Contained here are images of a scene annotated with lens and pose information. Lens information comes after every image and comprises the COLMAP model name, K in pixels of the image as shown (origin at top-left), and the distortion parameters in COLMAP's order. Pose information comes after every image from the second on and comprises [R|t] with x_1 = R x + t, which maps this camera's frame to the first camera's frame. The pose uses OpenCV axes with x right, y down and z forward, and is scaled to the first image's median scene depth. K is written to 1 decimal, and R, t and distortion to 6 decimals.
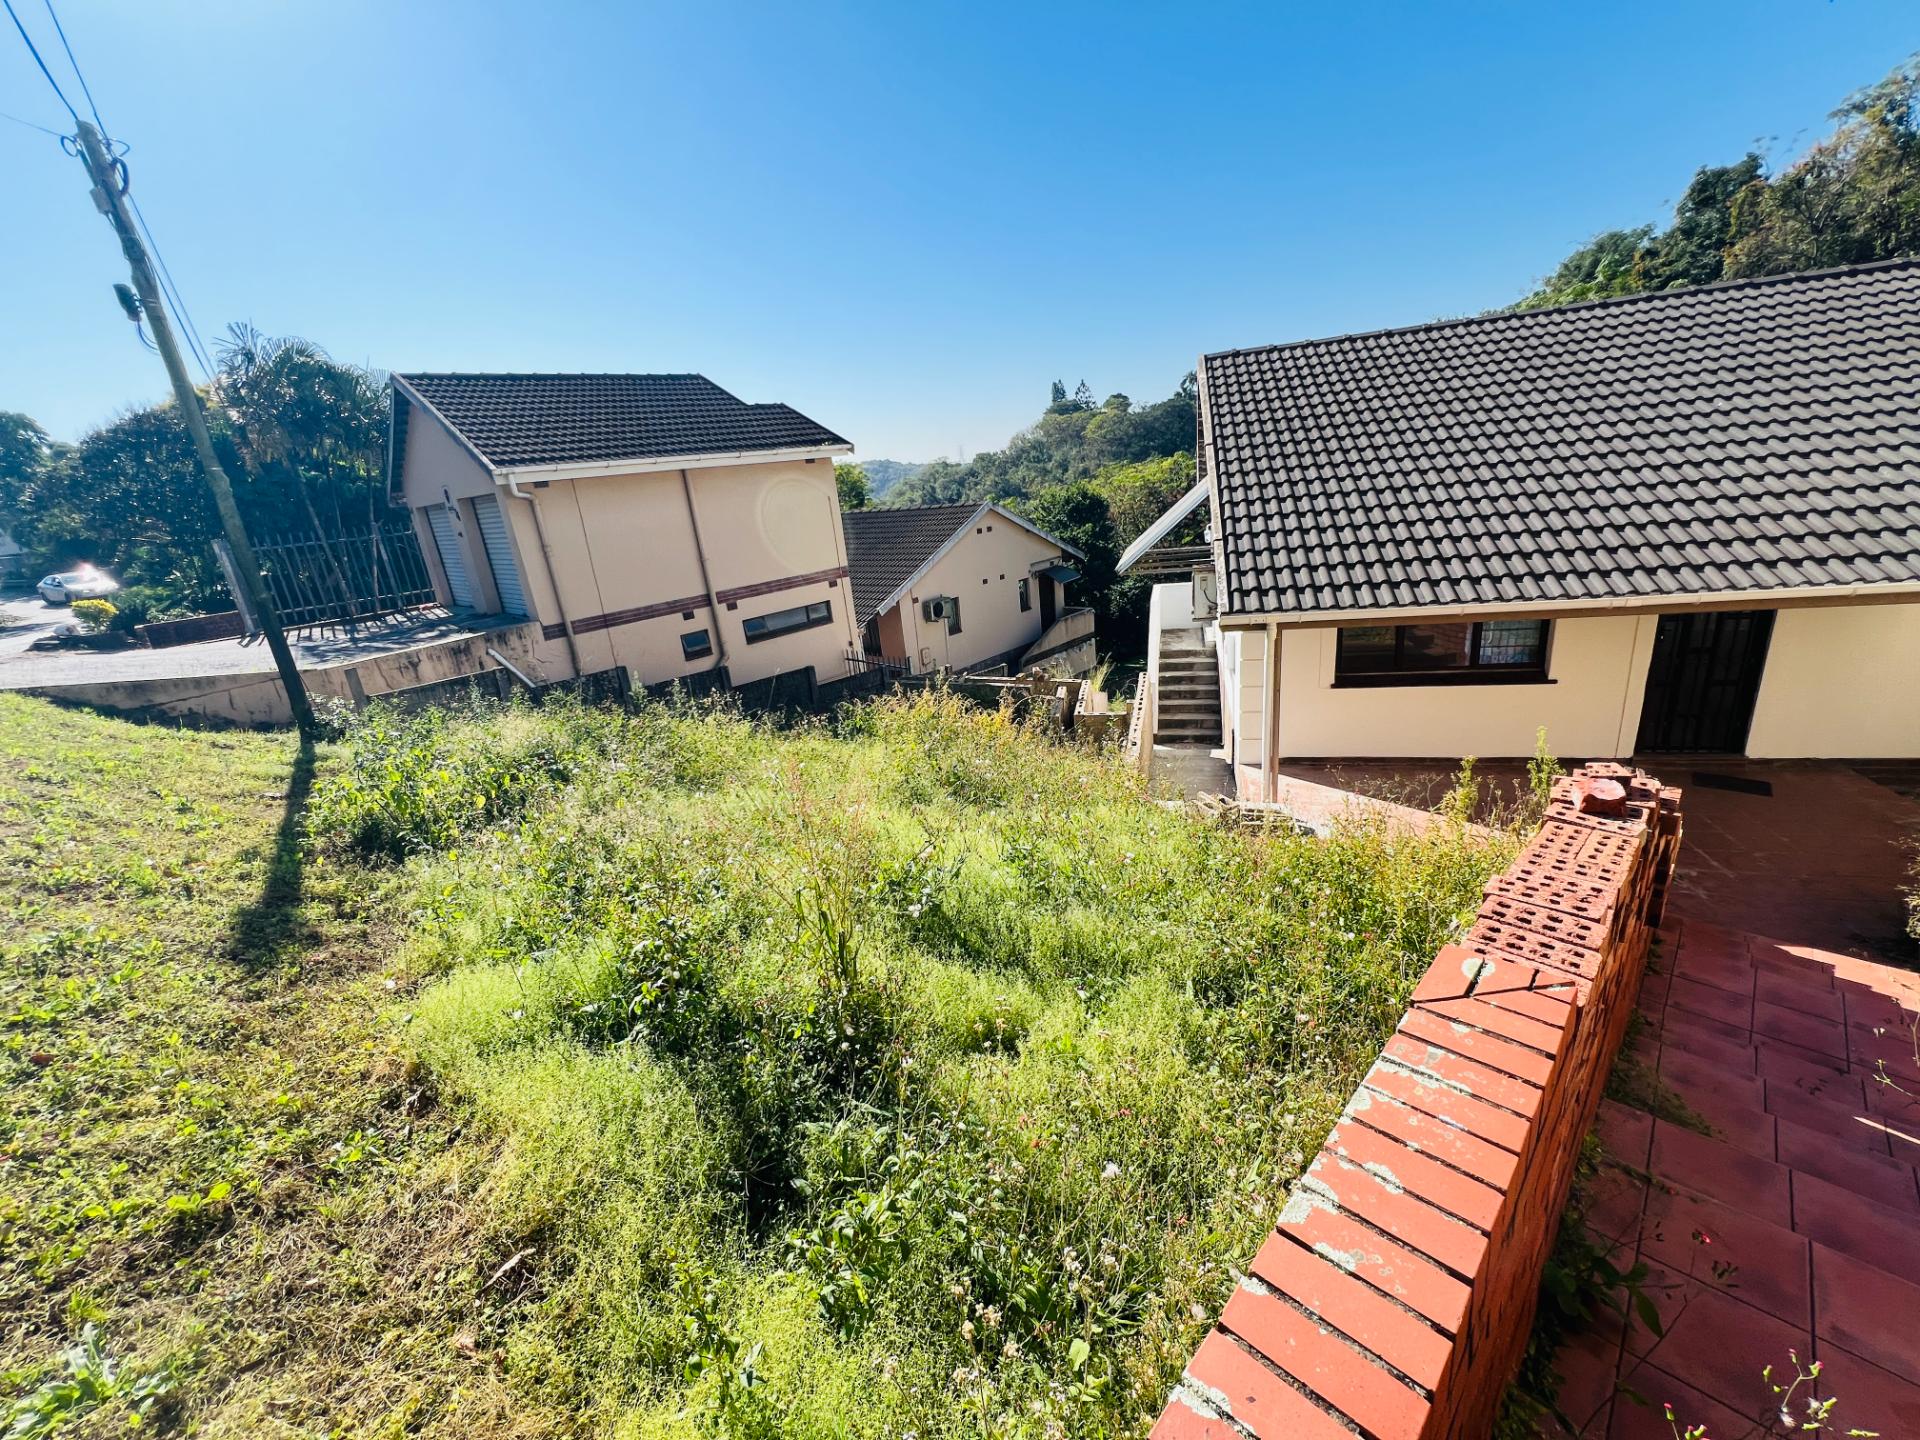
lens RADIAL K [[770.0, 0, 954.2], [0, 770.0, 718.1], [0, 0, 1]] dist [-0.003725, 0.000997]
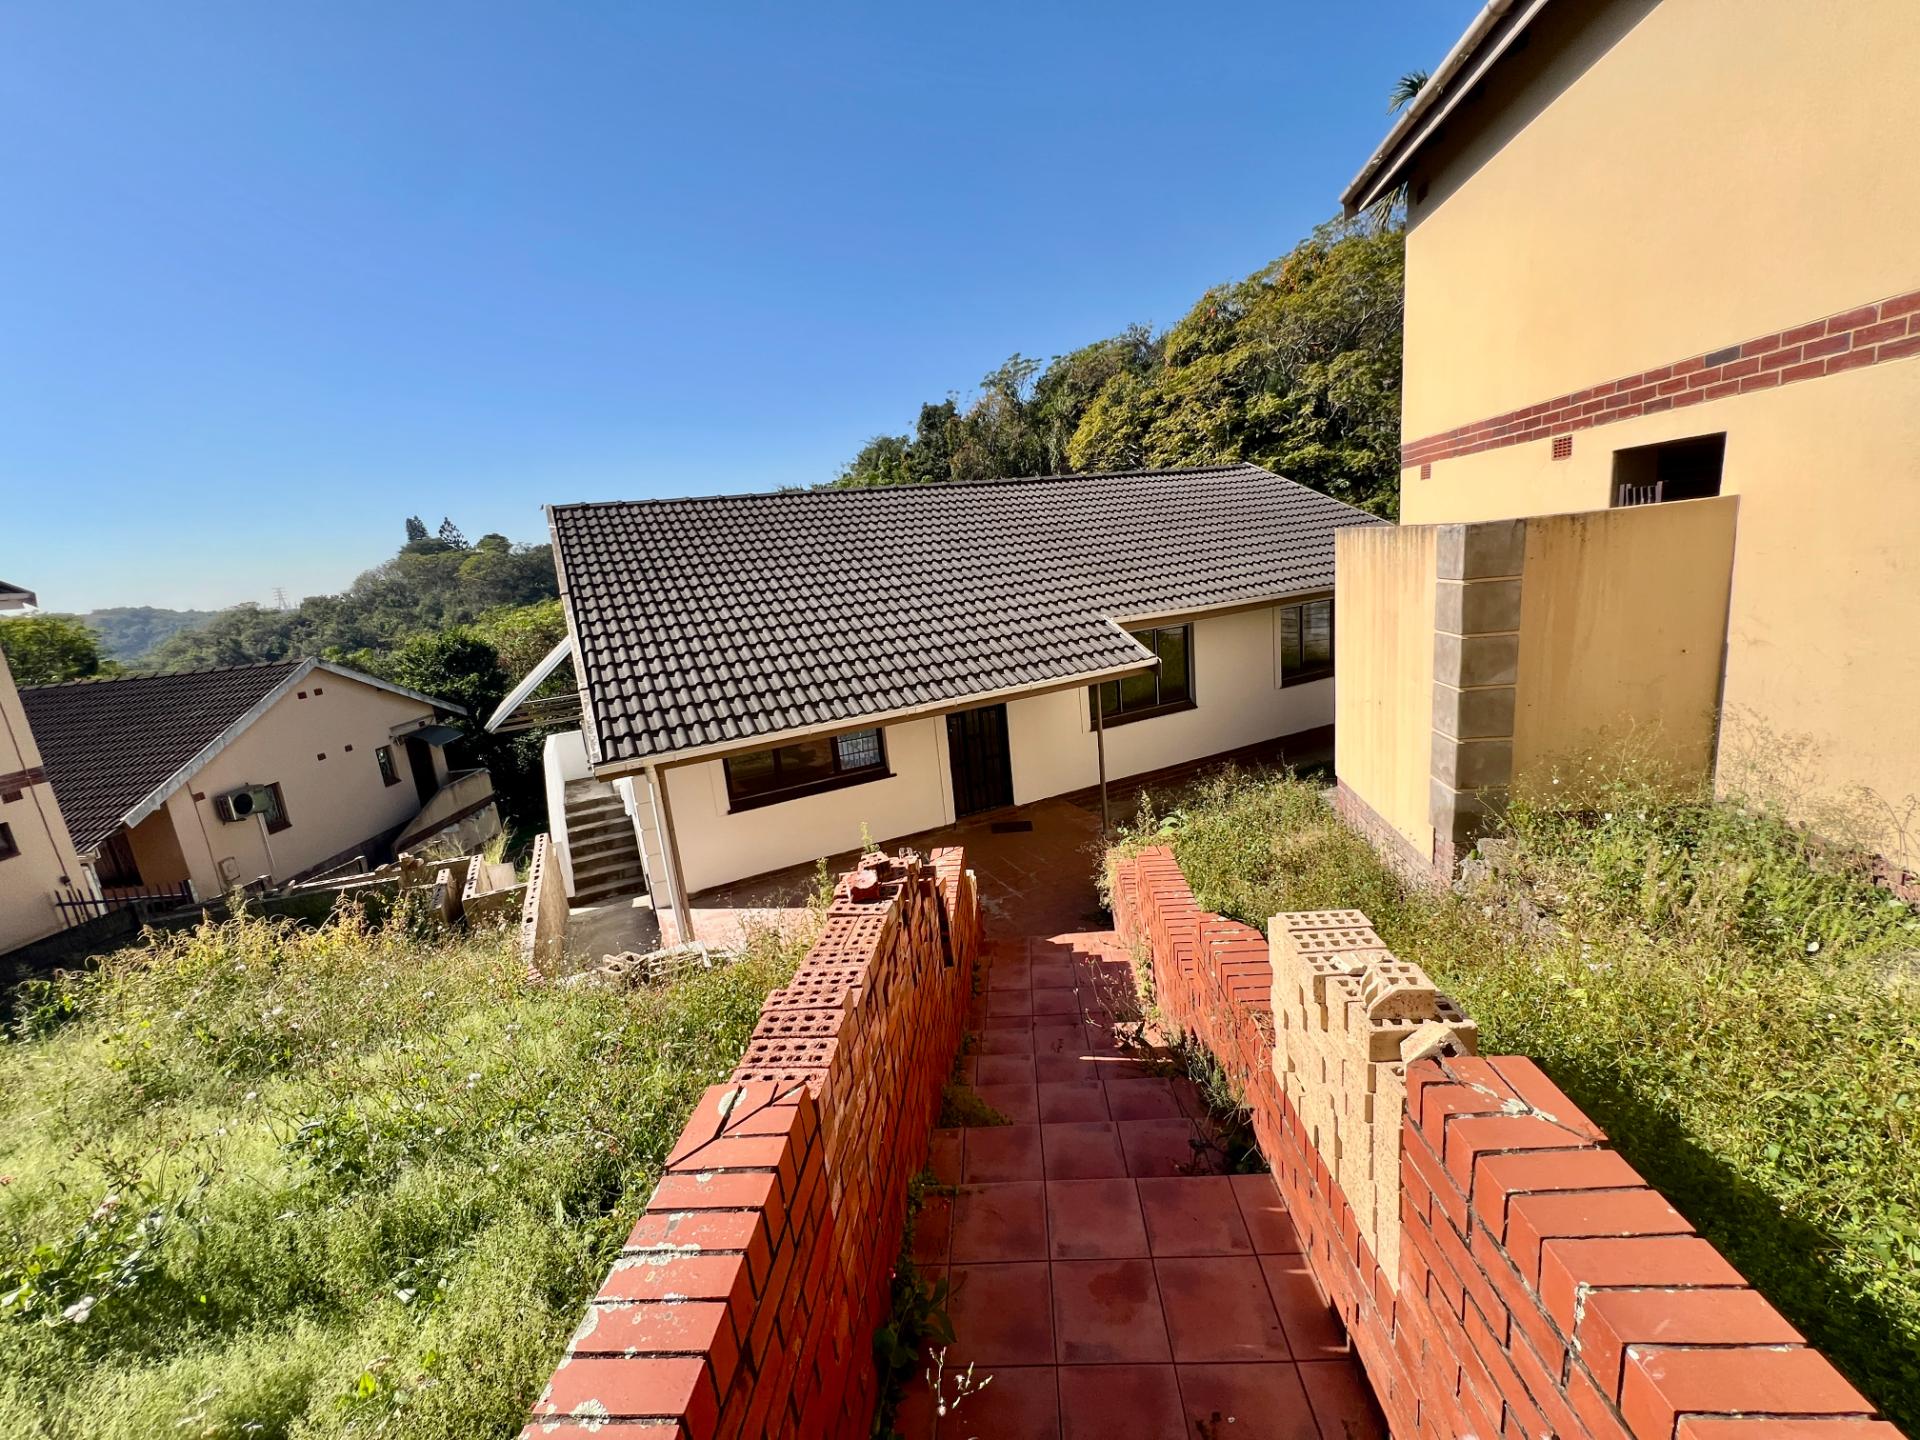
lens RADIAL K [[770.0, 0, 960.2], [0, 770.0, 719.4], [0, 0, 1]] dist [-0.003725, 0.000997]
pose [[0.747116, -0.113630, 0.654909, 0.050776], [0.223018, 0.971019, -0.085941, -0.004193], [-0.626163, 0.210264, 0.750805, -0.018626]]
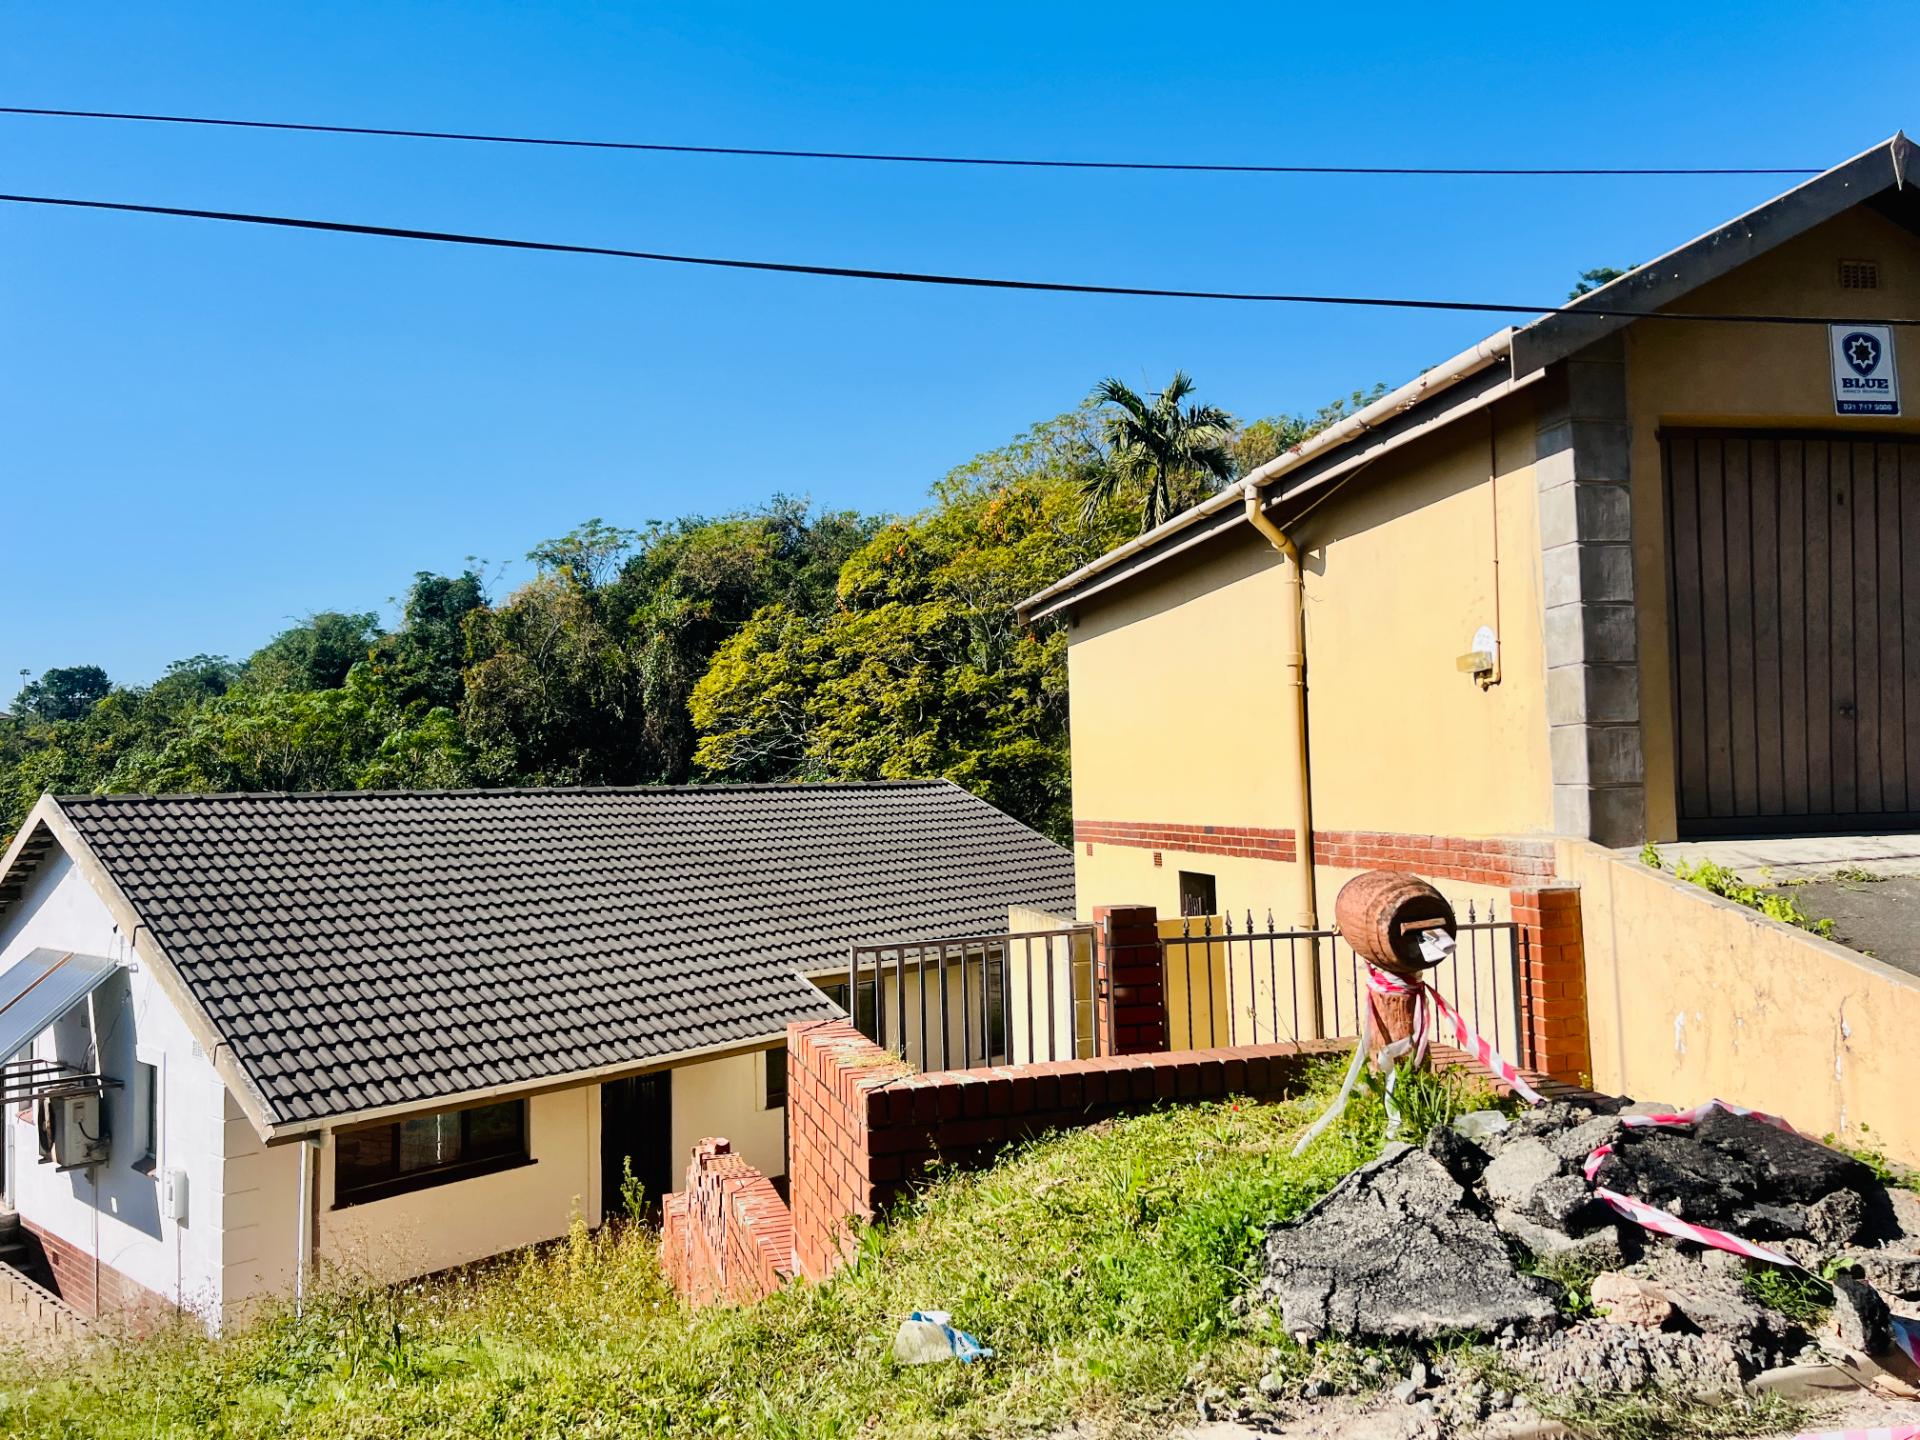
lens RADIAL K [[1436.8, 0, 1009.1], [0, 1436.8, 716.8], [0, 0, 1]] dist [0.019558, -0.012142]
pose [[0.436762, 0.136203, 0.889206, -0.660723], [0.257866, 0.928034, -0.268809, 0.075149], [-0.861826, 0.346702, 0.370208, -0.409643]]
